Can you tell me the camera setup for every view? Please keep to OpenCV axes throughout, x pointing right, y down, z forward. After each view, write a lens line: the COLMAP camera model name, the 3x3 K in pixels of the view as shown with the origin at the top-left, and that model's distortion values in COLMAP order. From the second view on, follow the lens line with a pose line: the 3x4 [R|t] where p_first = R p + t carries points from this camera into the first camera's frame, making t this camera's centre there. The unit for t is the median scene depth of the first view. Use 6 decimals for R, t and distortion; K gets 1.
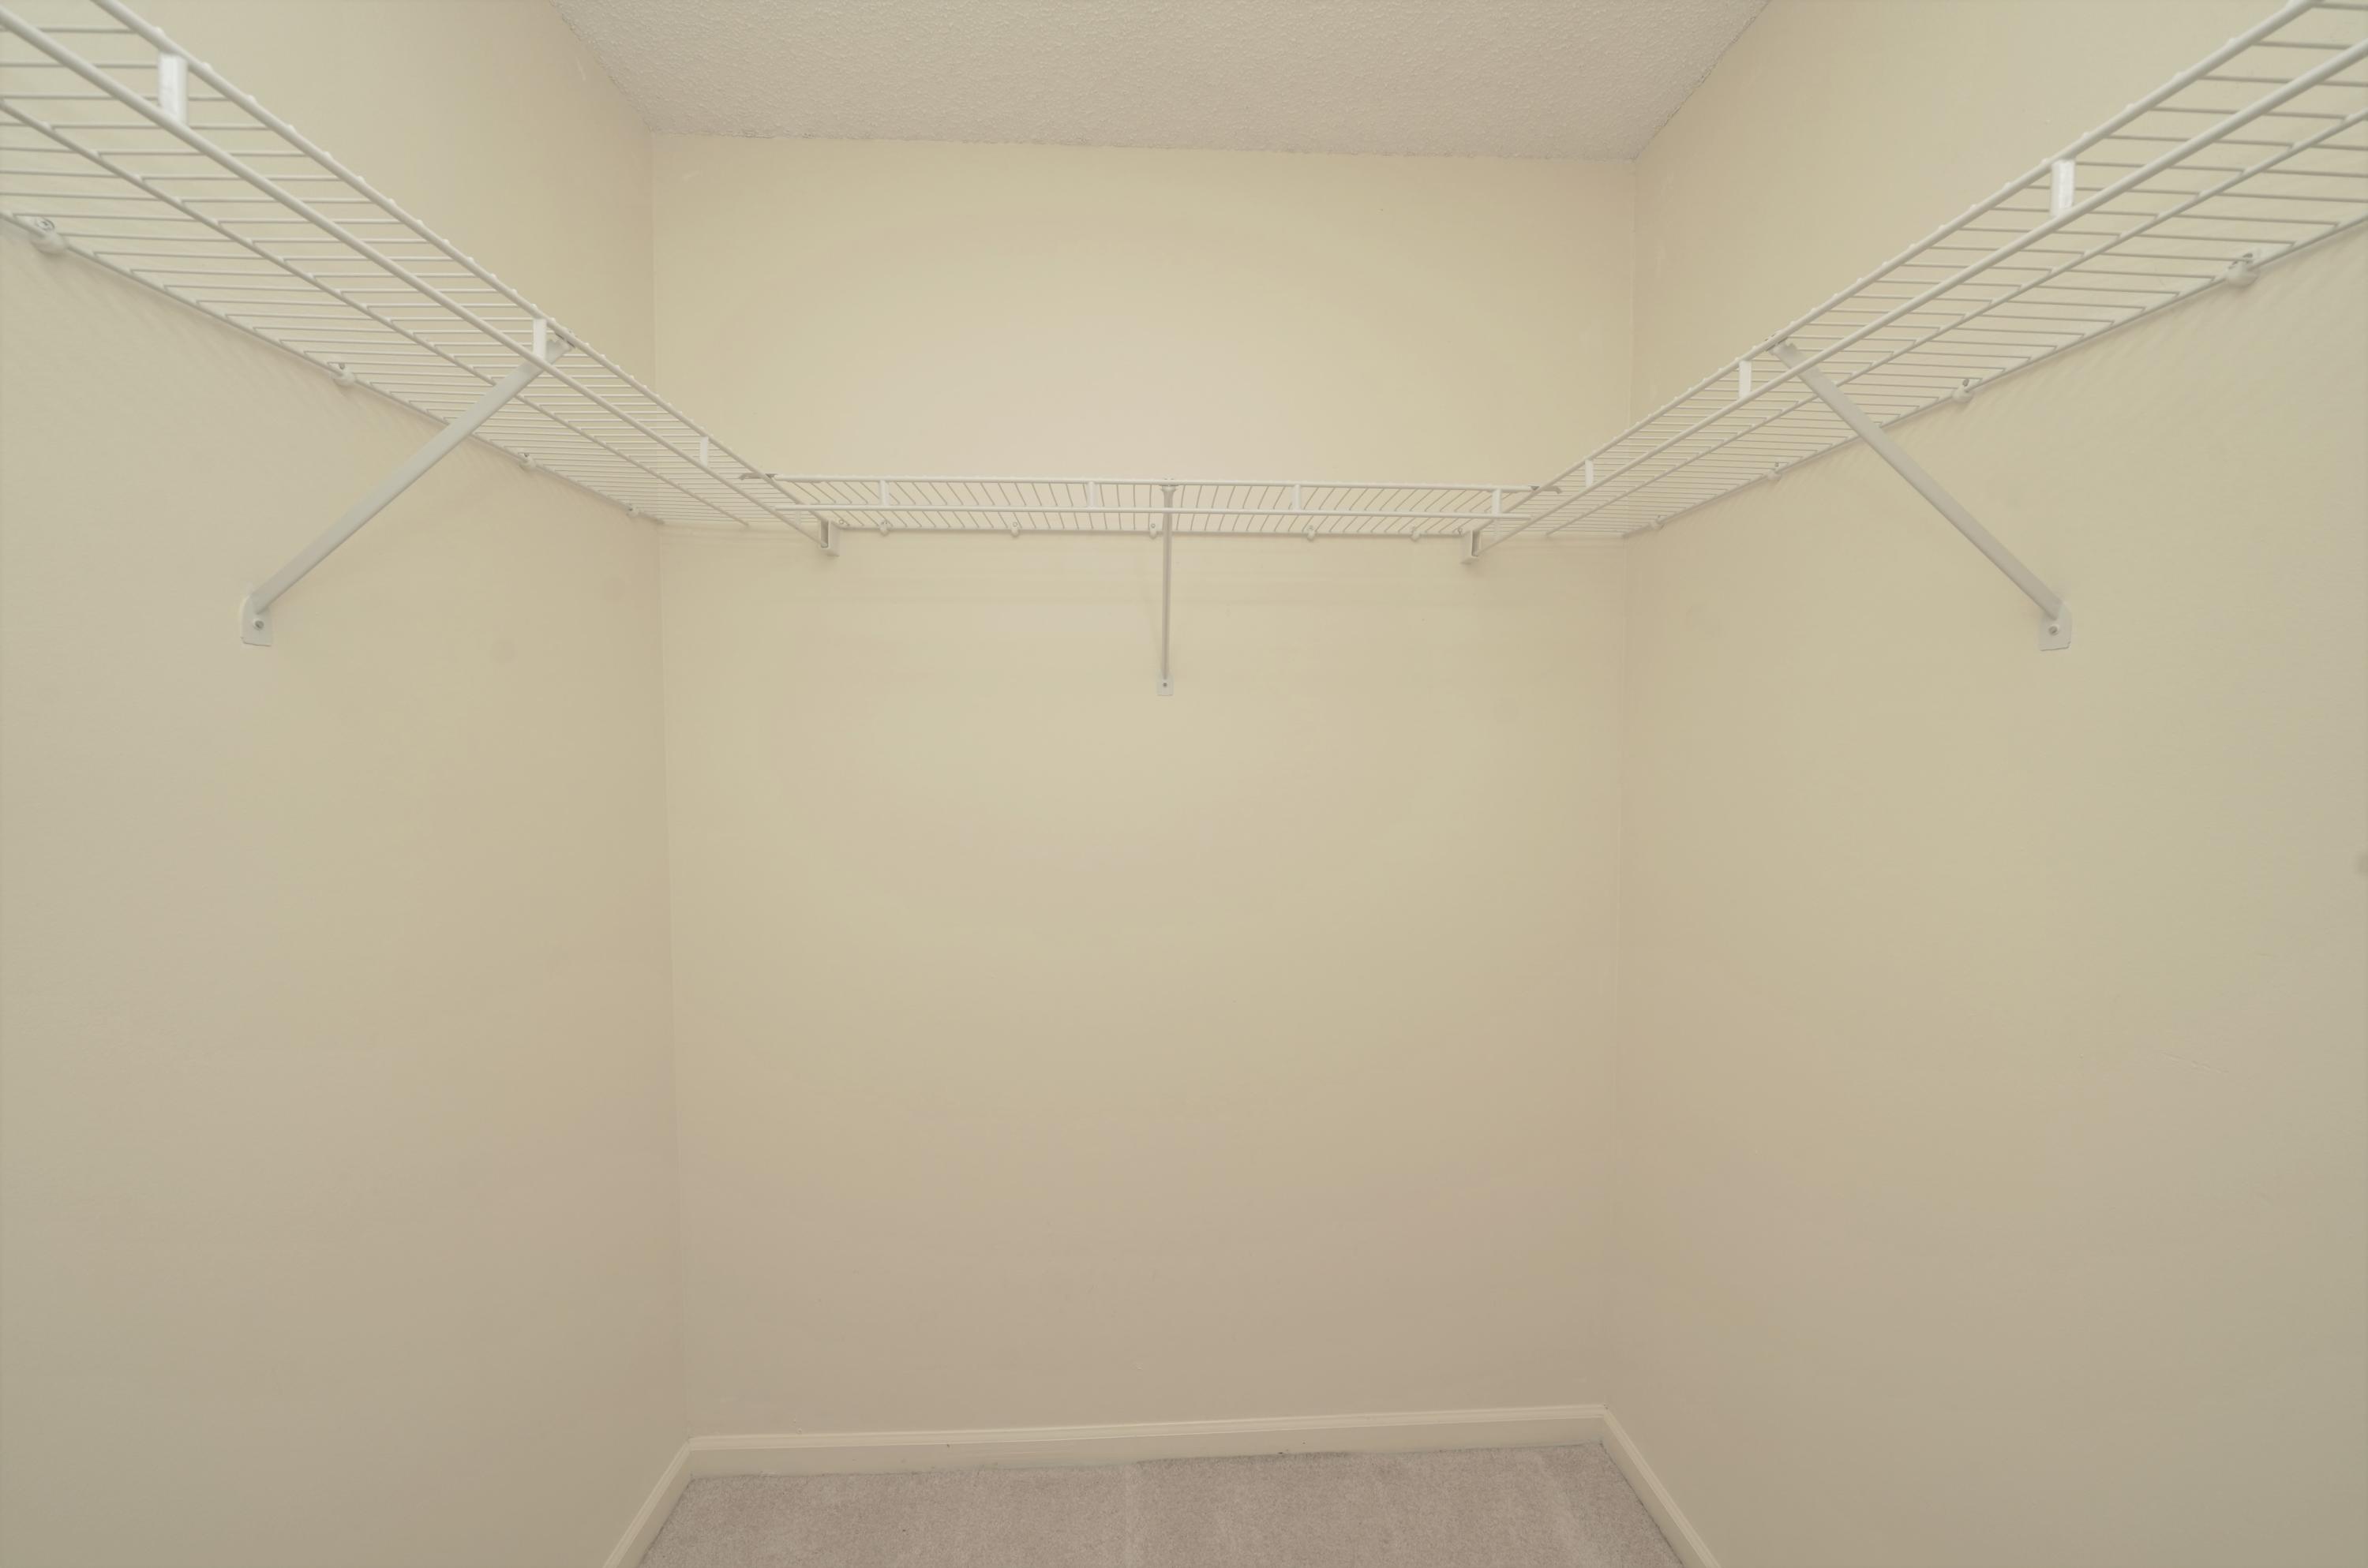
lens RADIAL K [[899.7, 0, 1184.0], [0, 899.7, 784.0], [0, 0, 1]] dist [-0.002400, -0.000092]
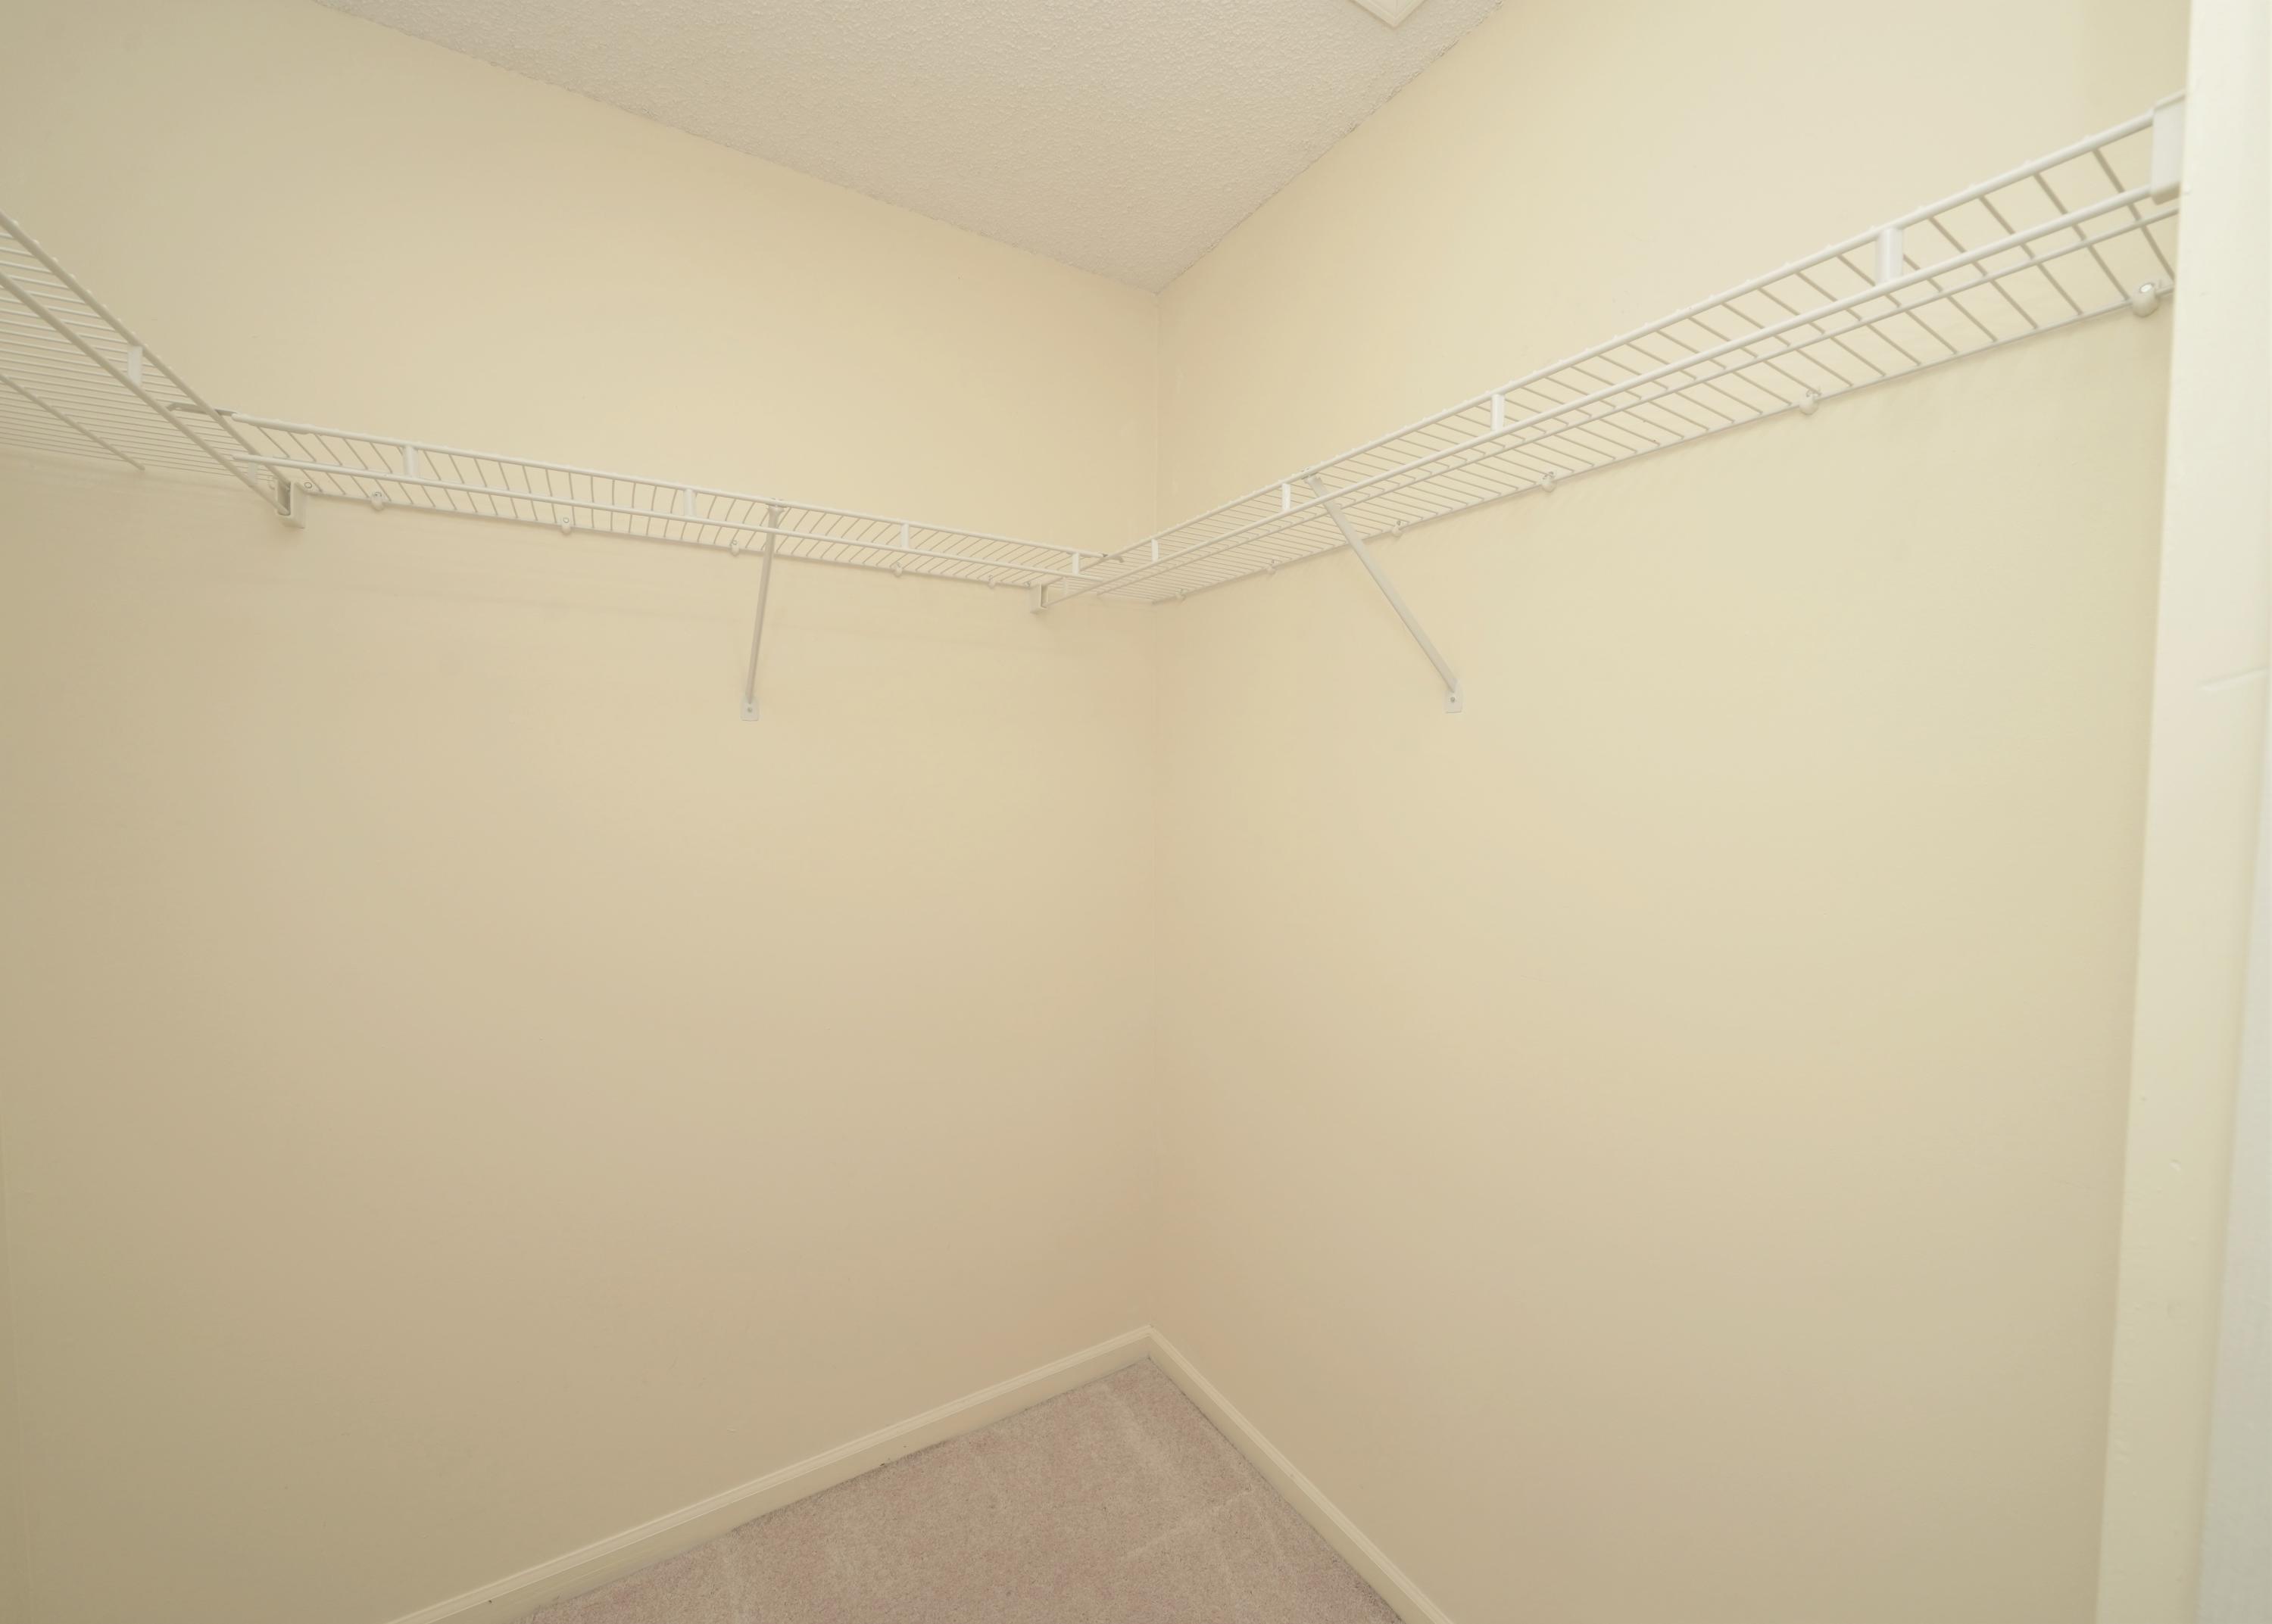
lens RADIAL K [[850.4, 0, 1131.9], [0, 850.4, 806.5], [0, 0, 1]] dist [0.000165, -0.000165]
pose [[0.880839, -0.012096, 0.473261, -0.104939], [0.014354, 0.999896, -0.001159, 0.000388], [-0.473197, 0.007814, 0.880922, 0.007494]]
